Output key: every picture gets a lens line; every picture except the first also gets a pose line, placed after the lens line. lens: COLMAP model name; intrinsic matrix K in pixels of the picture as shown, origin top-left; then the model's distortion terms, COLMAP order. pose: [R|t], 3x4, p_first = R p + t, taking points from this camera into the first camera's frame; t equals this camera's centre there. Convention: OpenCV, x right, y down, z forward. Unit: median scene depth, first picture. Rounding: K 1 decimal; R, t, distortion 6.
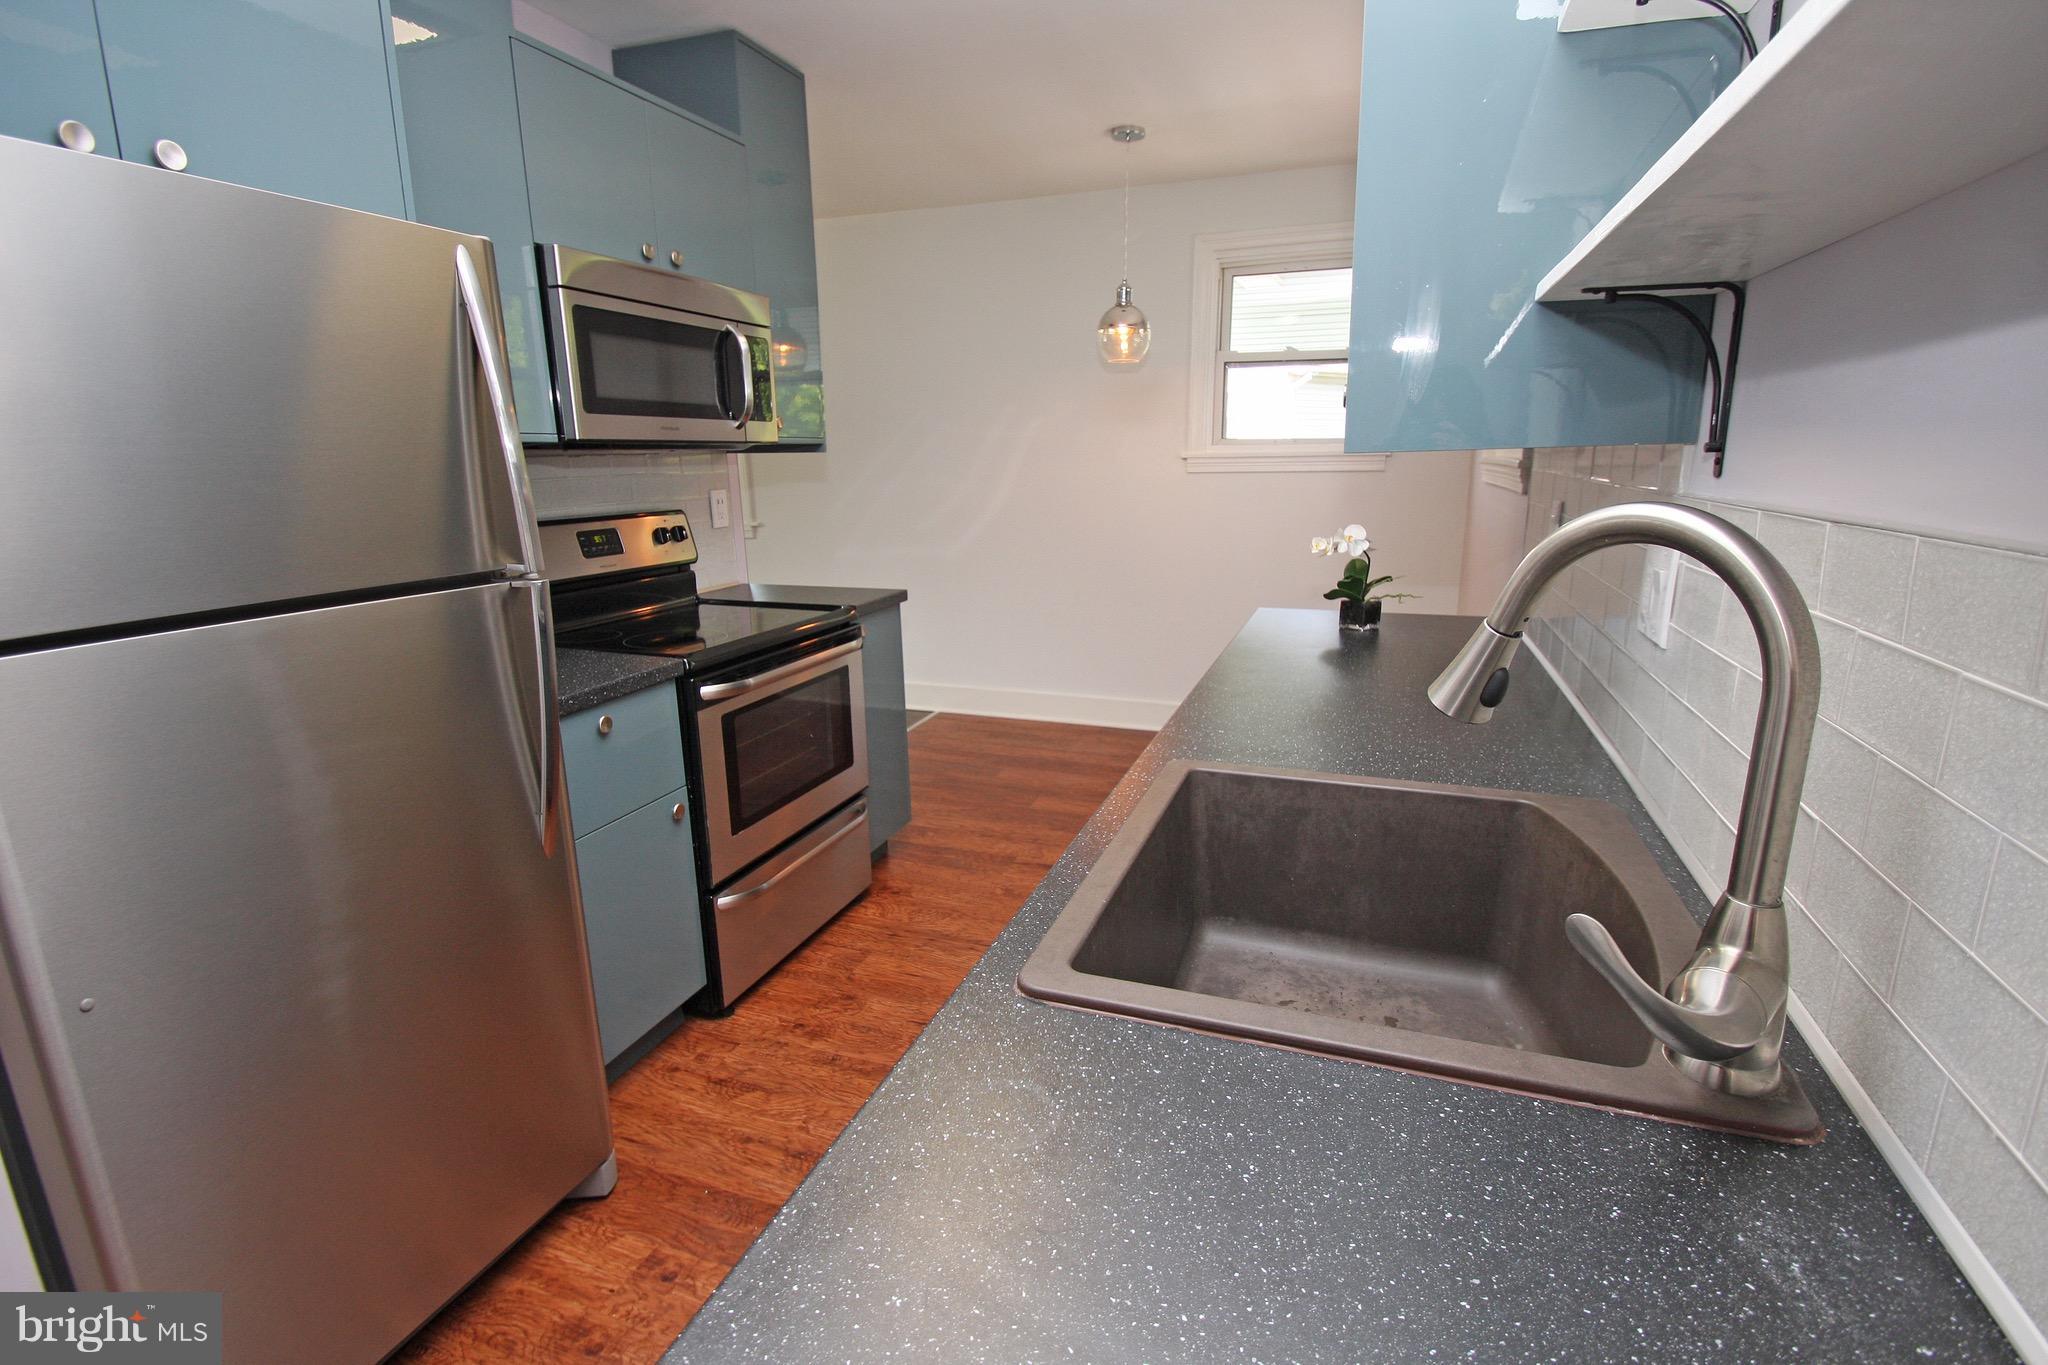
lens RADIAL K [[951.9, 0, 1033.6], [0, 951.9, 691.5], [0, 0, 1]] dist [0.006661, -0.017852]
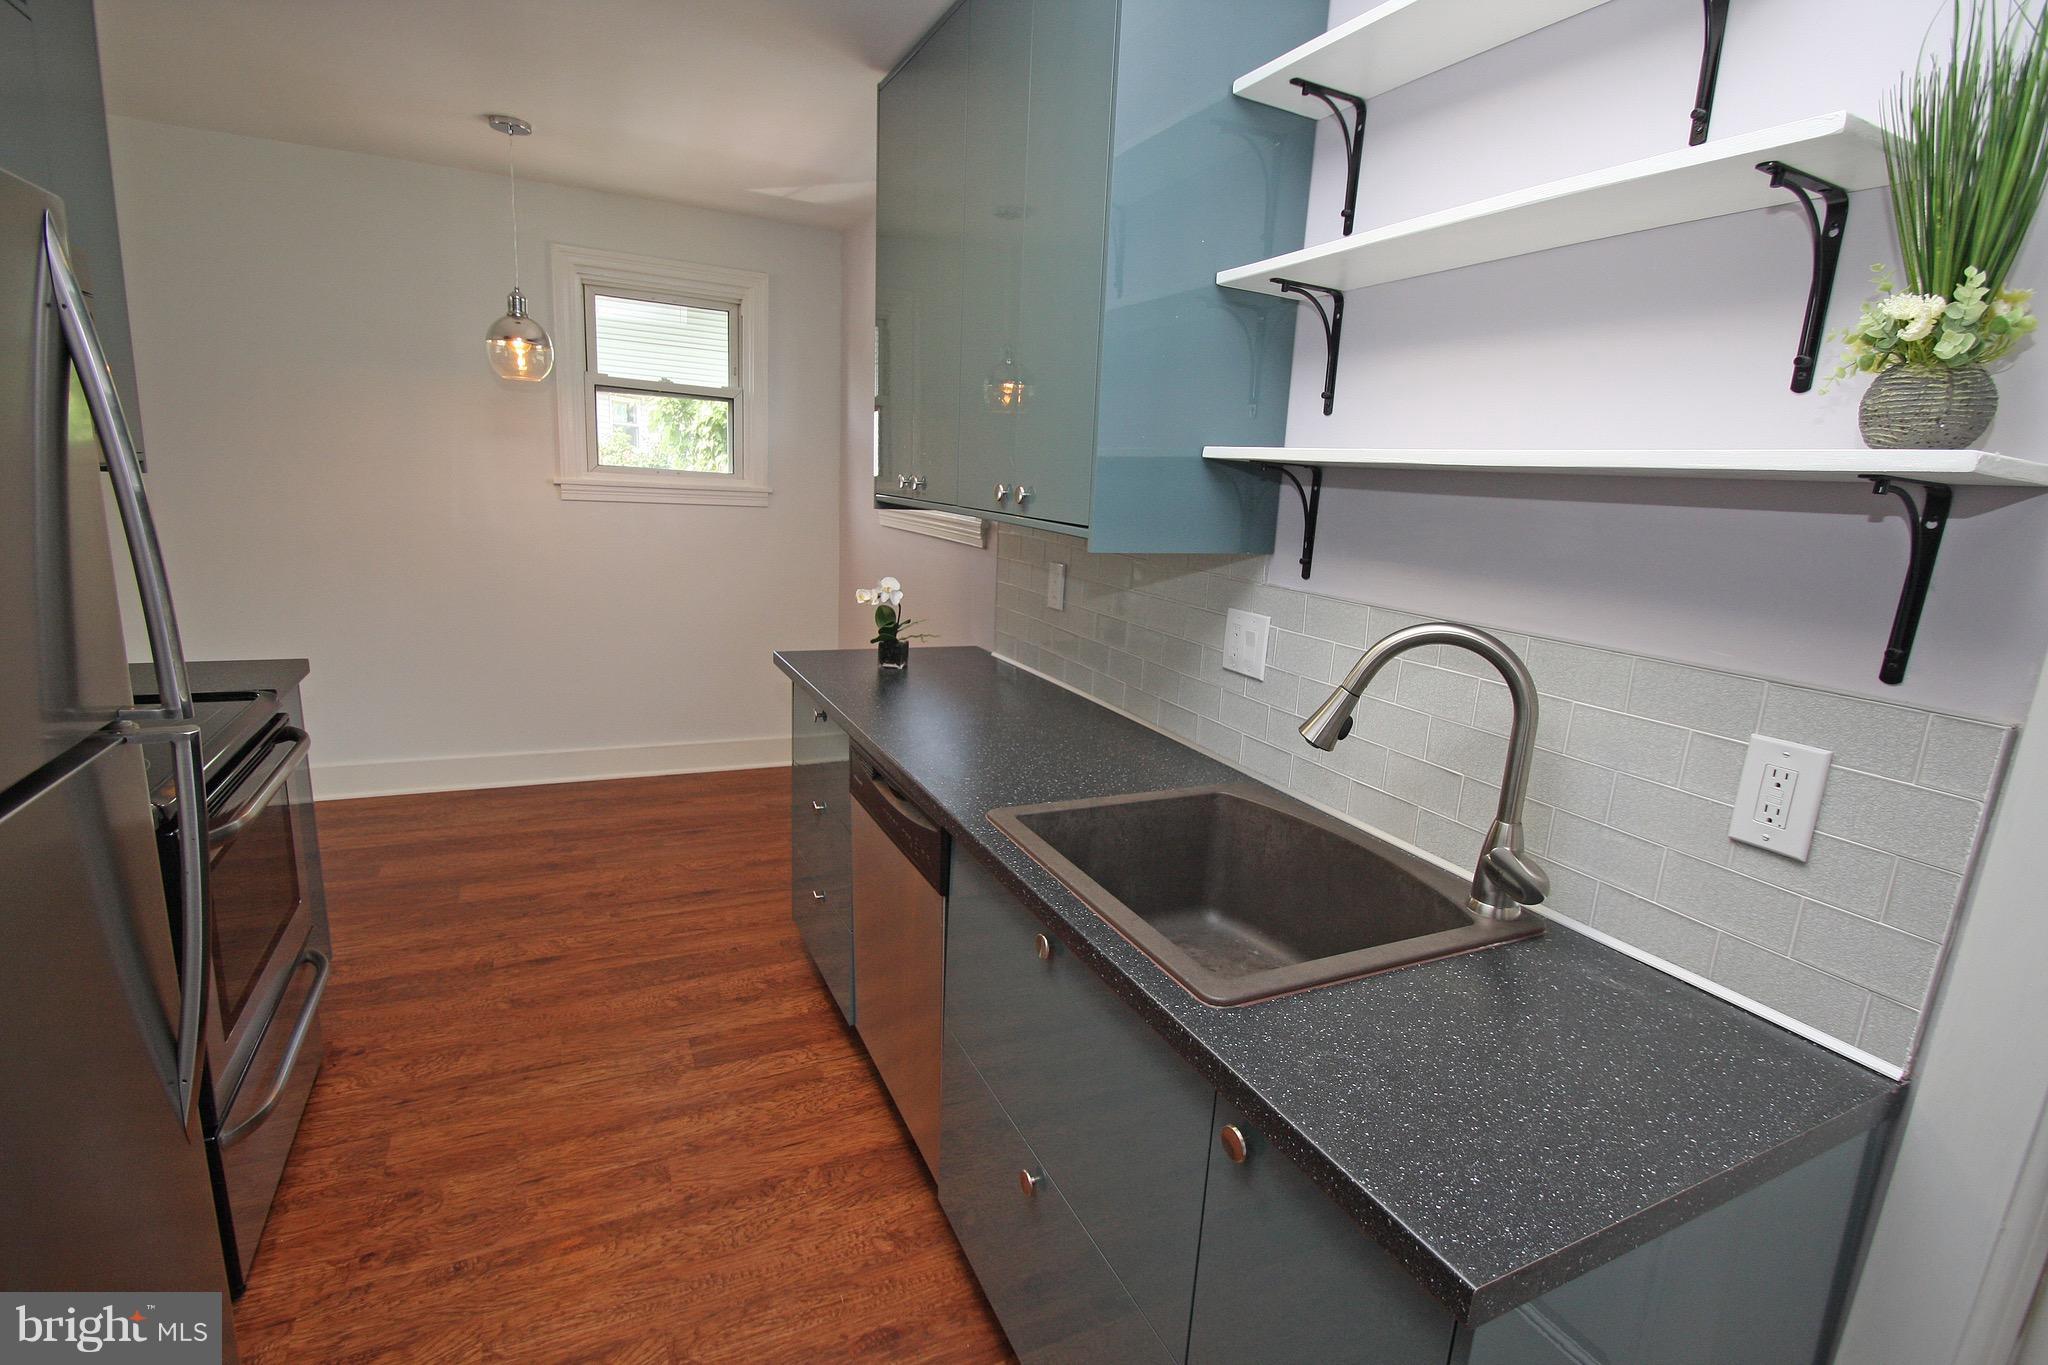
lens RADIAL K [[951.9, 0, 1033.6], [0, 951.9, 691.5], [0, 0, 1]] dist [0.006661, -0.017852]
pose [[0.693051, -0.106502, 0.712978, -0.366689], [0.107967, 0.993206, 0.043412, -0.068464], [-0.712758, 0.046891, 0.699841, 0.081584]]
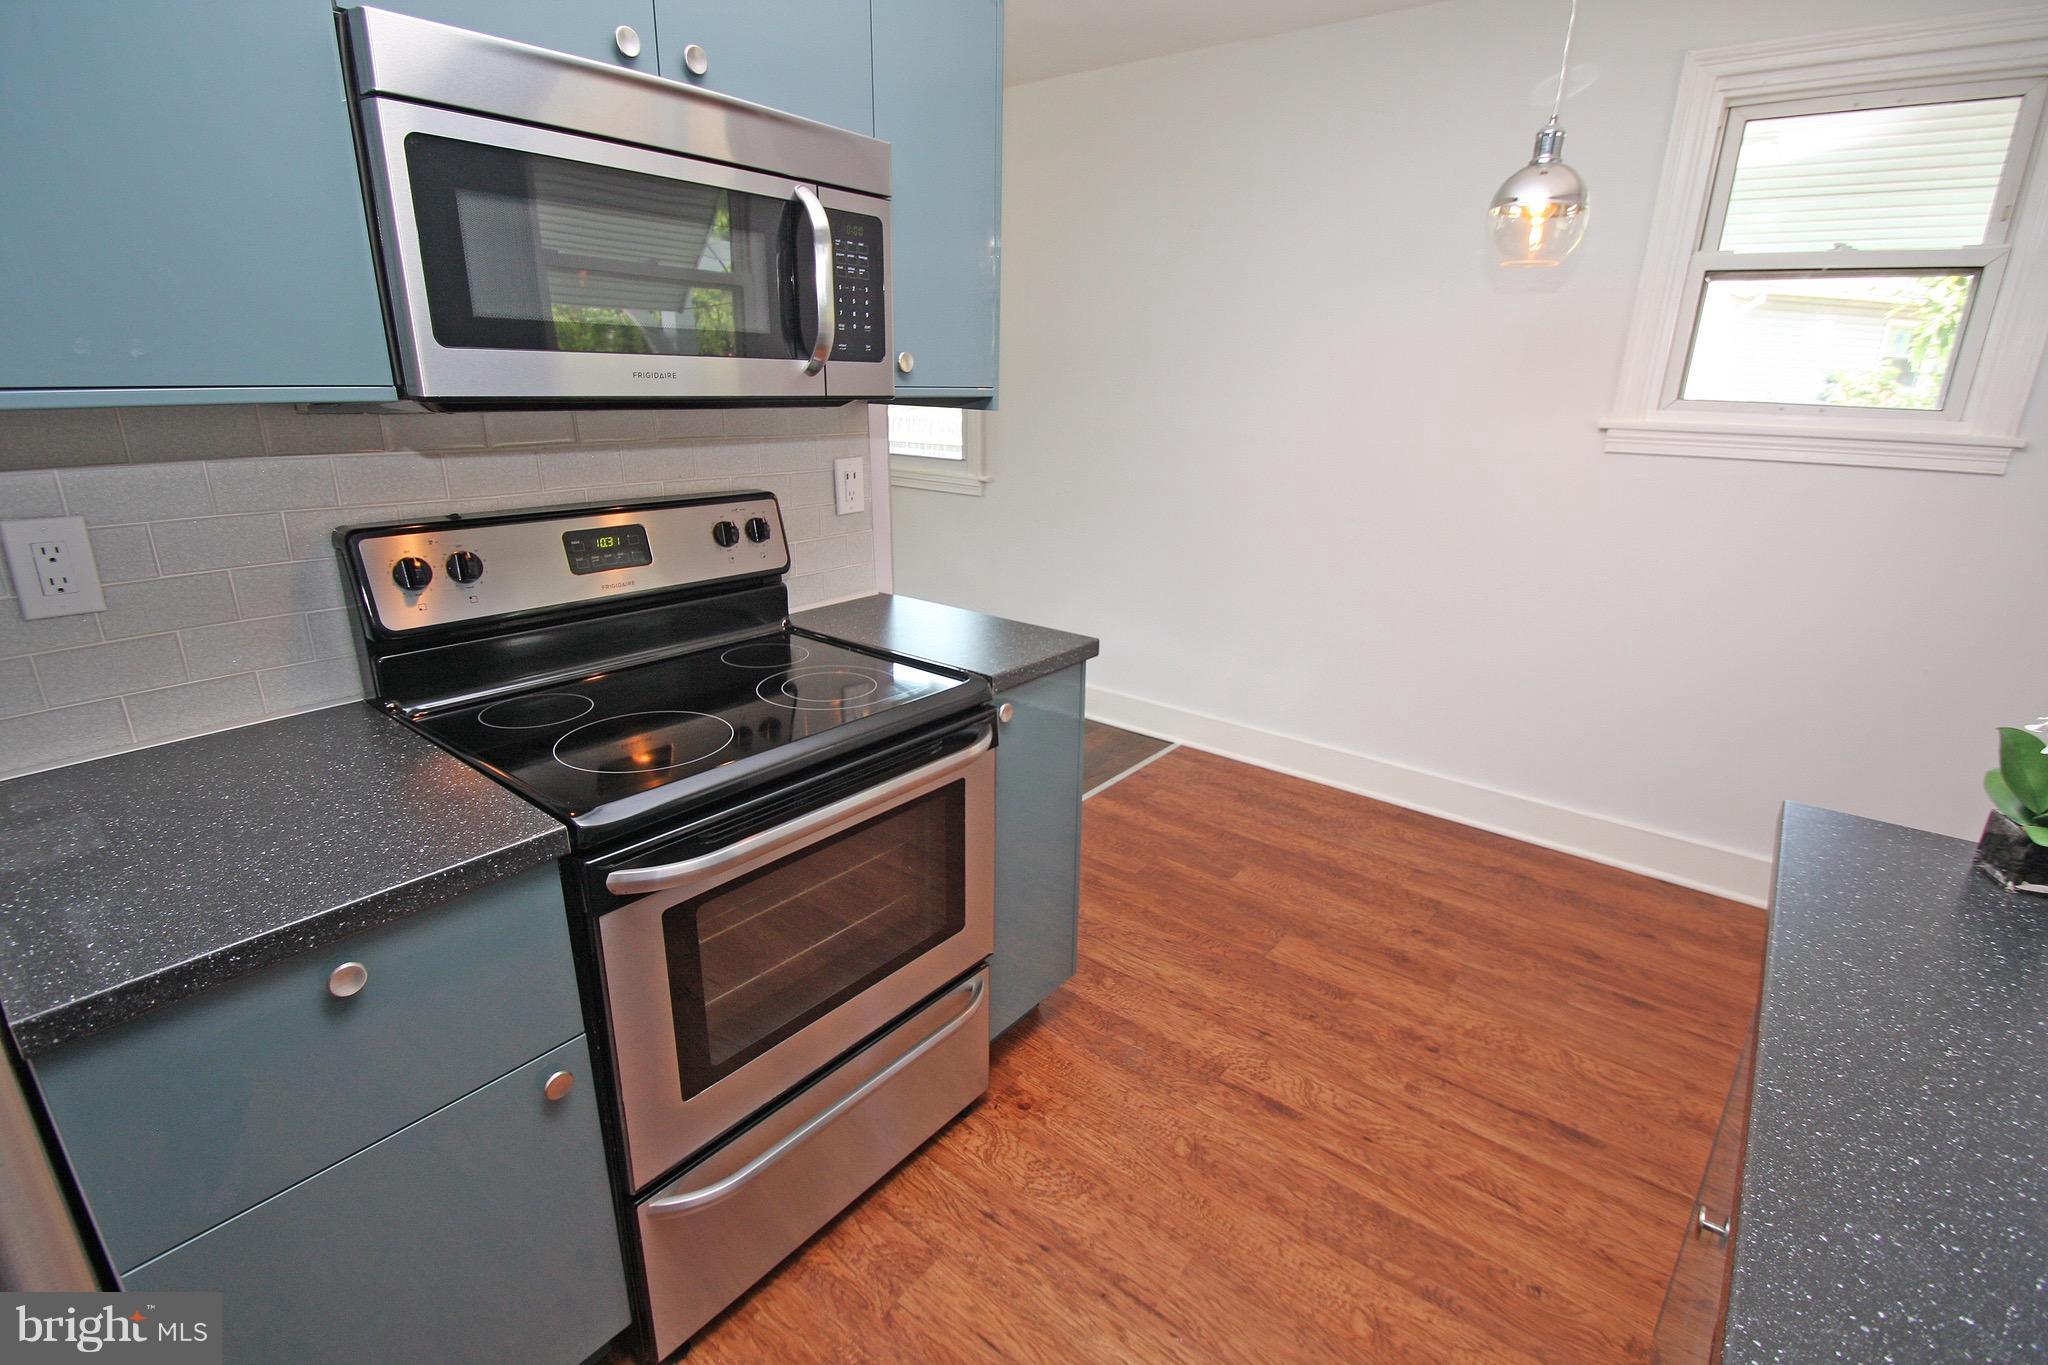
lens RADIAL K [[948.3, 0, 1037.2], [0, 948.3, 694.9], [0, 0, 1]] dist [0.003488, -0.010630]
pose [[0.946966, 0.131226, -0.293317, 0.021653], [-0.107697, 0.989630, 0.095051, -0.167569], [0.302749, -0.058421, 0.951278, 0.526405]]
